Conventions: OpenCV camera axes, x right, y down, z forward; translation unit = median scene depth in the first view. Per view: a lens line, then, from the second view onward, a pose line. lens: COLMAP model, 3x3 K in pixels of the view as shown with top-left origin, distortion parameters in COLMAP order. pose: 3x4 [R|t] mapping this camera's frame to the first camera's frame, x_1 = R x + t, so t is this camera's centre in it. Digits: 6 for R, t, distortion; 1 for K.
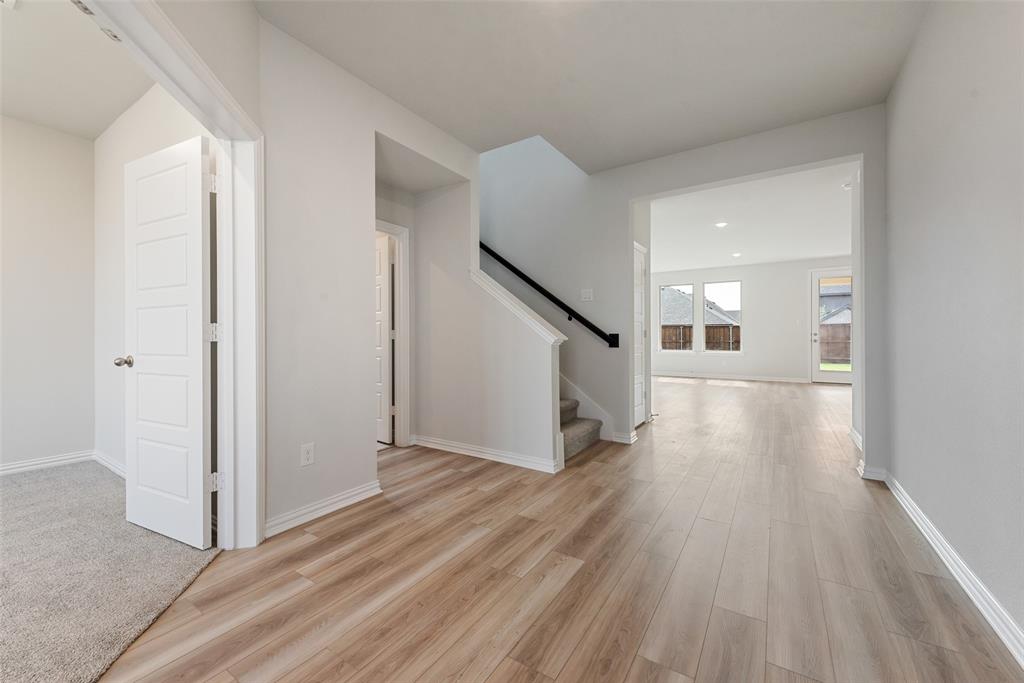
lens RADIAL K [[410.6, 0, 509.2], [0, 410.6, 333.4], [0, 0, 1]] dist [0.000020, 0.000161]
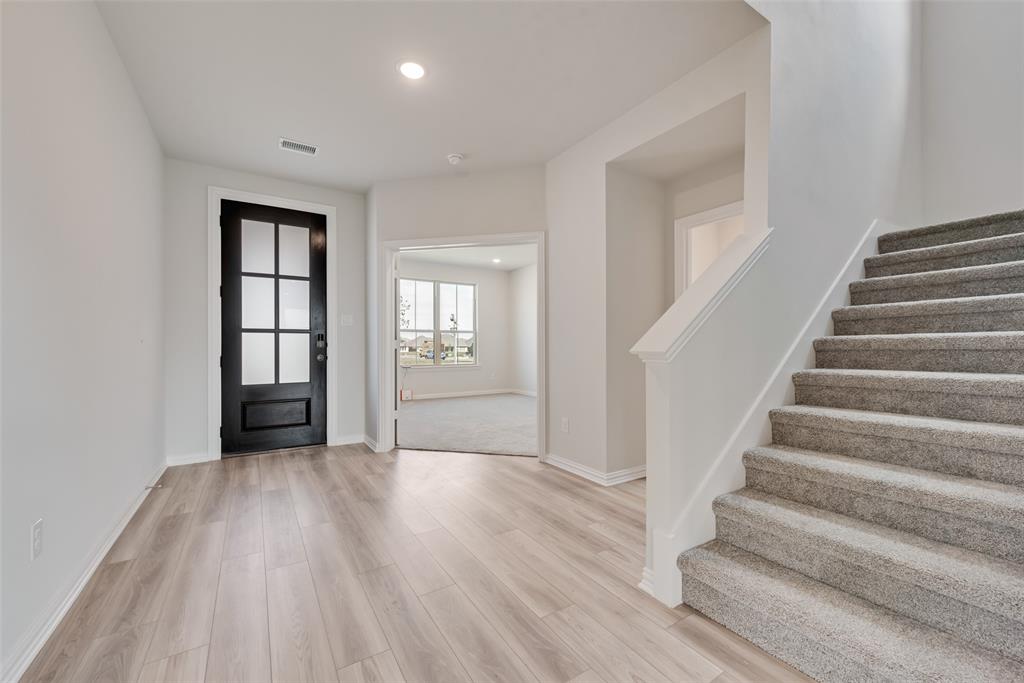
lens RADIAL K [[403.4, 0, 511.9], [0, 403.4, 343.2], [0, 0, 1]] dist [0.004005, -0.000361]
pose [[-0.412021, -0.000358, -0.911174, 0.825656], [0.005652, 0.999980, -0.002948, -0.004736], [0.911157, -0.006364, -0.412010, 1.255597]]
